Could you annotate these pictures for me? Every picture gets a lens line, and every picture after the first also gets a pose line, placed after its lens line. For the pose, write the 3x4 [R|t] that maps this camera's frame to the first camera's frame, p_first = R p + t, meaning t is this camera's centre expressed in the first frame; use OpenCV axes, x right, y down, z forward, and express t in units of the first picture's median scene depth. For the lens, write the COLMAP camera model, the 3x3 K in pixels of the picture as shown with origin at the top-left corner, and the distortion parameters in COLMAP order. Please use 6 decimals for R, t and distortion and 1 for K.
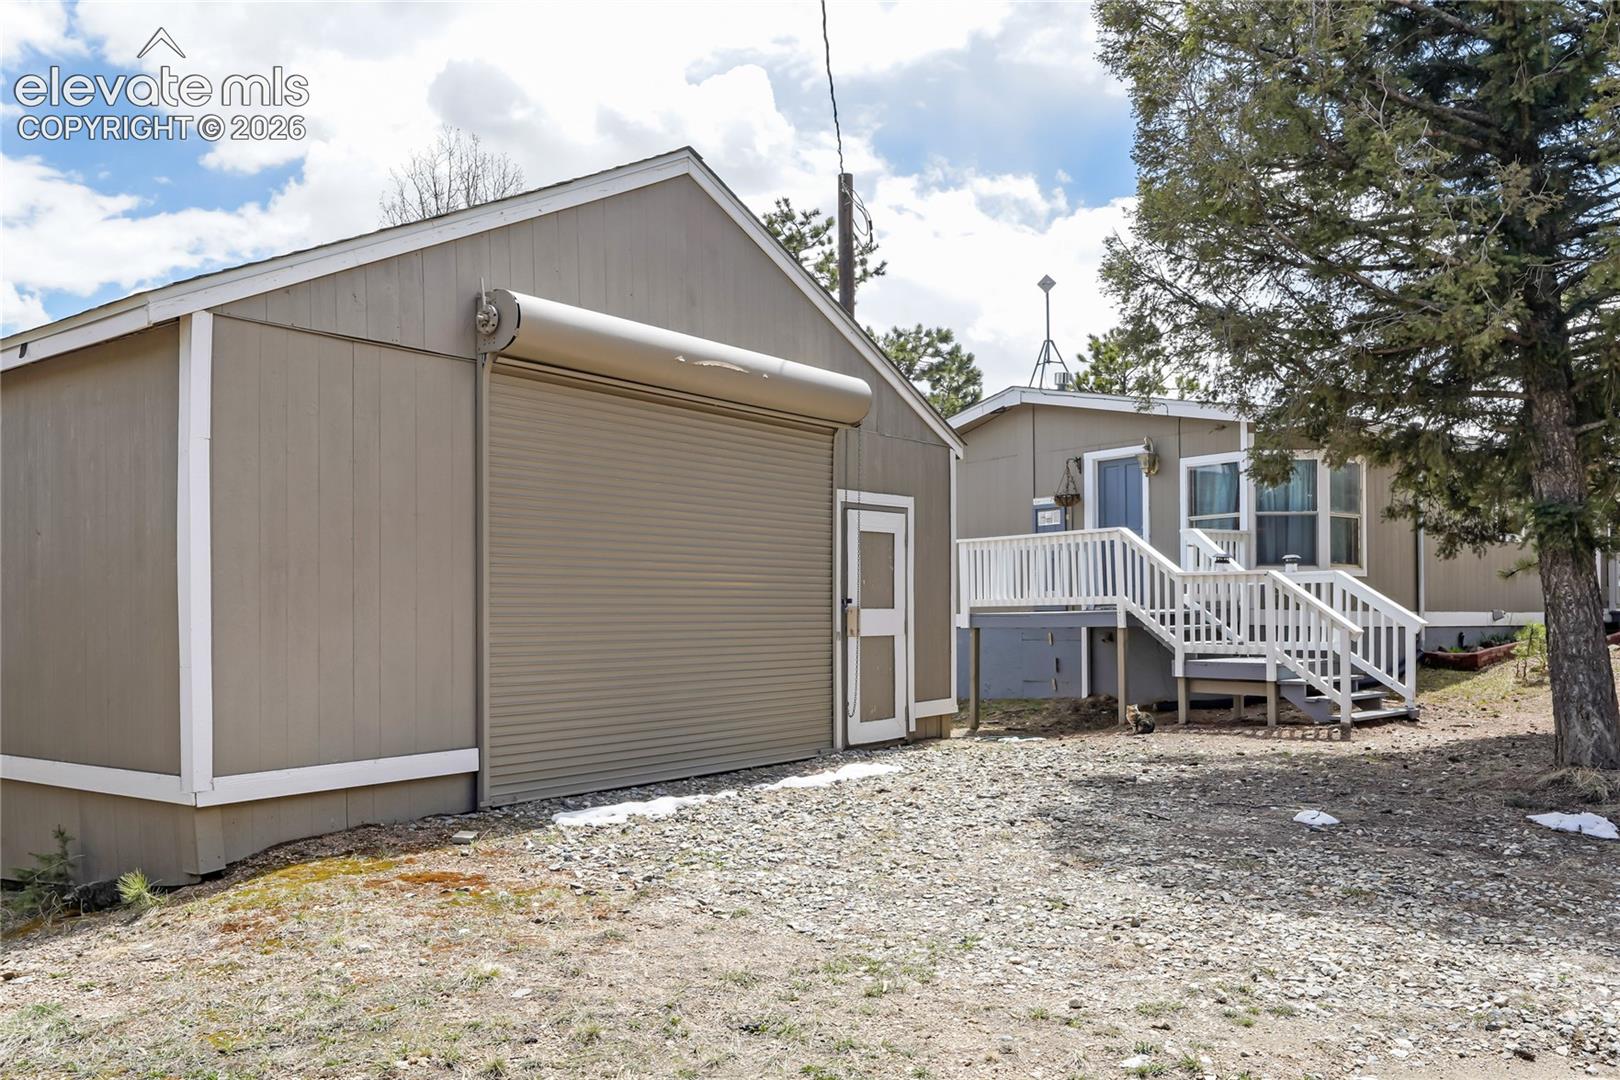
lens RADIAL K [[1272.7, 0, 778.4], [0, 1272.7, 642.5], [0, 0, 1]] dist [-0.000774, -0.004206]
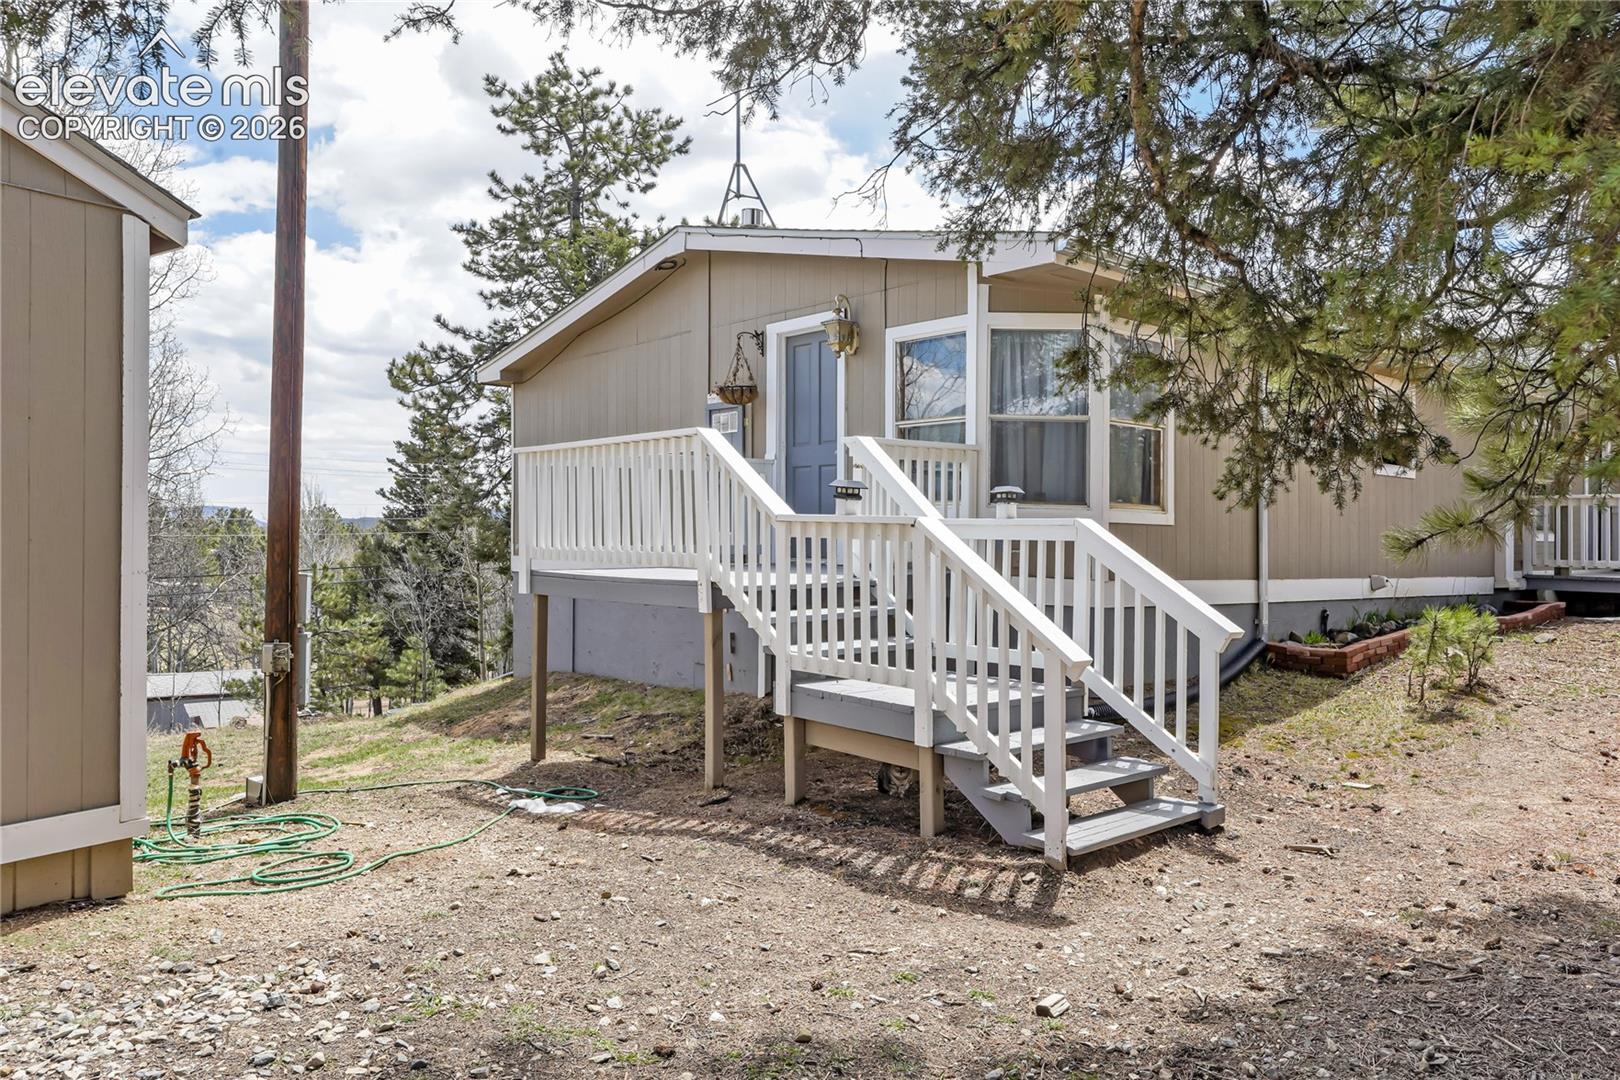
lens RADIAL K [[1109.3, 0, 809.5], [0, 1109.3, 532.9], [0, 0, 1]] dist [-0.012043, -0.001519]
pose [[0.998801, 0.023087, 0.043169, 0.269753], [-0.022229, 0.999548, -0.020249, -0.034092], [-0.043617, 0.019265, 0.998863, 0.482860]]
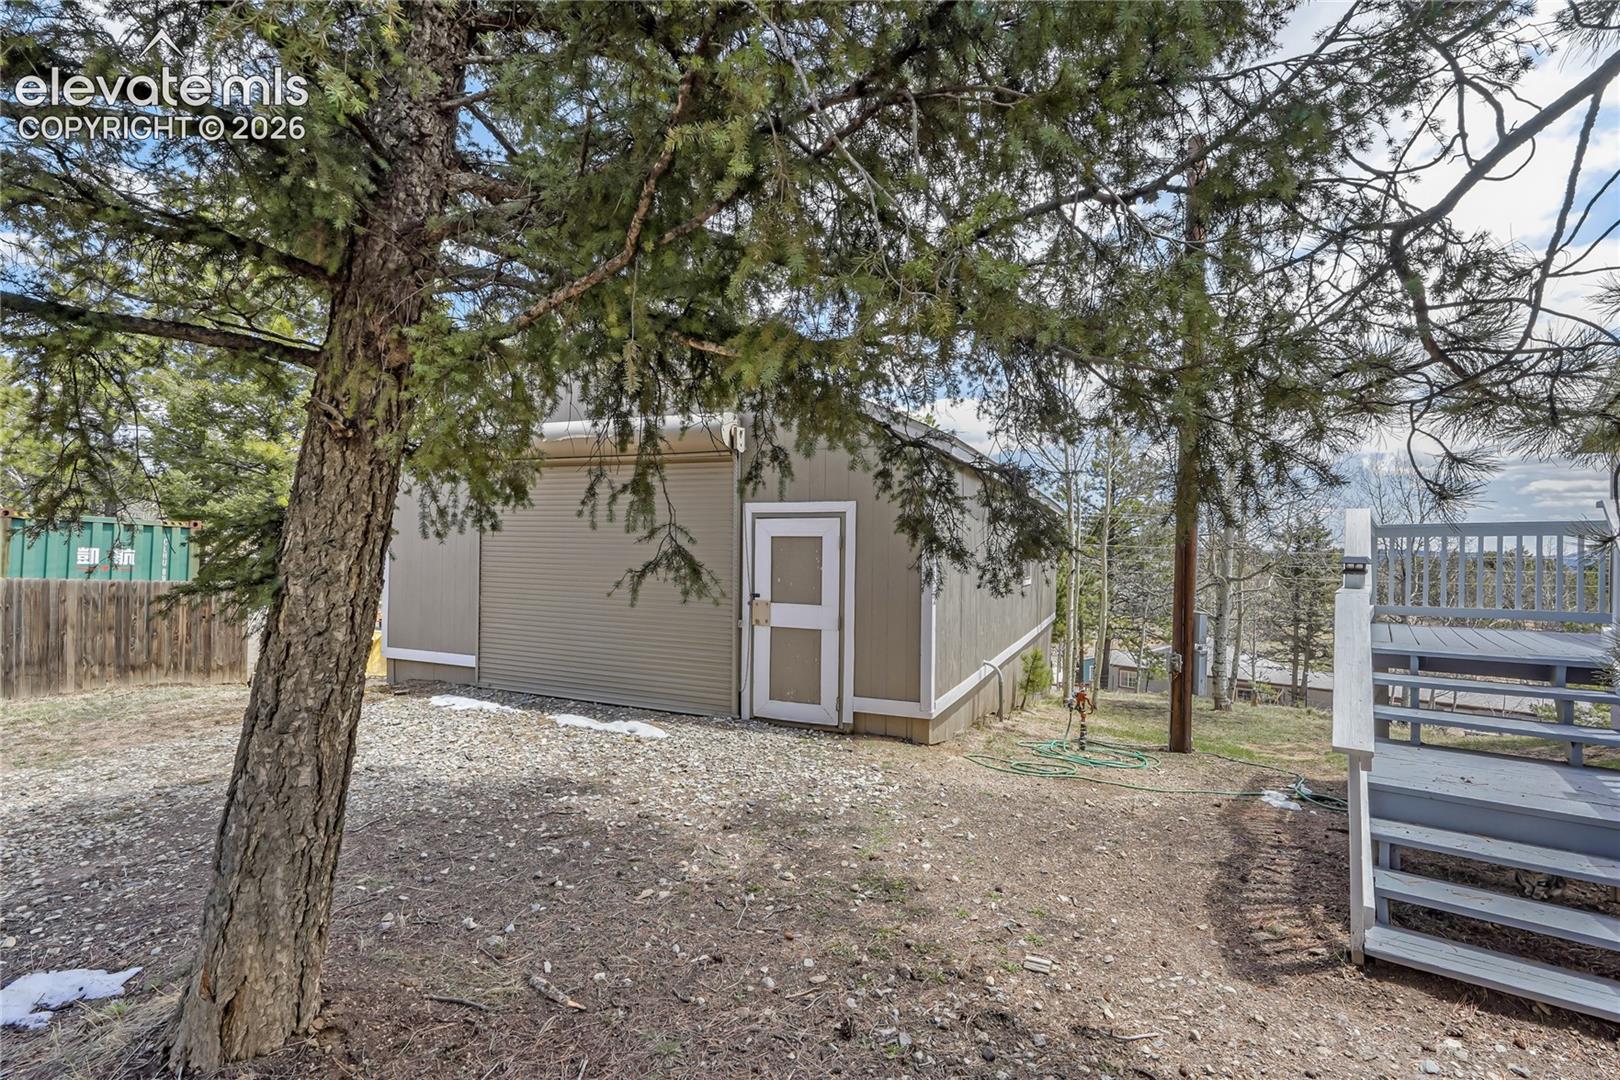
lens RADIAL K [[734.4, 0, 807.7], [0, 734.4, 544.7], [0, 0, 1]] dist [-0.014595, 0.000225]
pose [[0.269141, 0.005579, -0.963085, 0.502502], [-0.043567, 0.999030, -0.006388, -0.053450], [0.962115, 0.043678, 0.269123, 0.588279]]
